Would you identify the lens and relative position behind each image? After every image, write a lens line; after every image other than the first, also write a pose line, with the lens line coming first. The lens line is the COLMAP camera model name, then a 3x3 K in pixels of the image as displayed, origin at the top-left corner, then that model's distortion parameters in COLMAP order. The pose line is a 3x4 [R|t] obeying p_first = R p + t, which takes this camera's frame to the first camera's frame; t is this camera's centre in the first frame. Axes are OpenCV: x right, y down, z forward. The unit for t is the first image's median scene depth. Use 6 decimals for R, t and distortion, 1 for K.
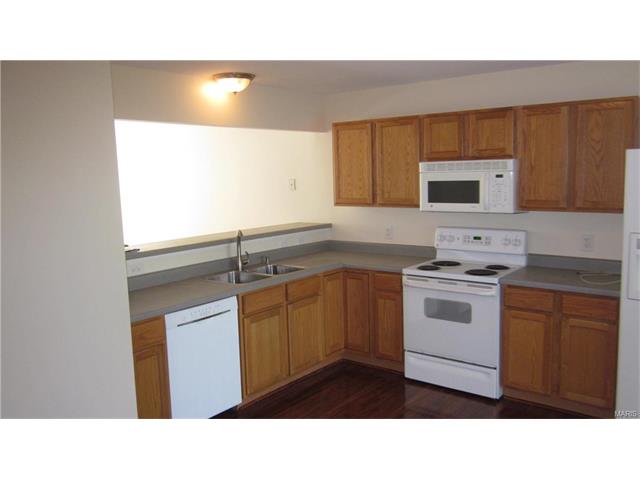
lens RADIAL K [[544.5, 0, 320.0], [0, 544.5, 240.0], [0, 0, 1]] dist [-0.010138, -0.007119]
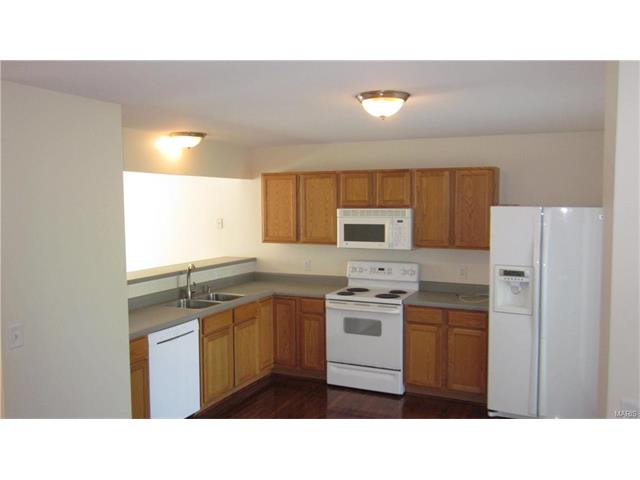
lens RADIAL K [[544.6, 0, 320.0], [0, 544.6, 240.0], [0, 0, 1]] dist [-0.039975, -0.003474]
pose [[0.971621, 0.006608, 0.236451, -0.155160], [0.007526, 0.998240, -0.058823, 0.002055], [-0.236424, 0.058933, 0.969861, -0.203045]]
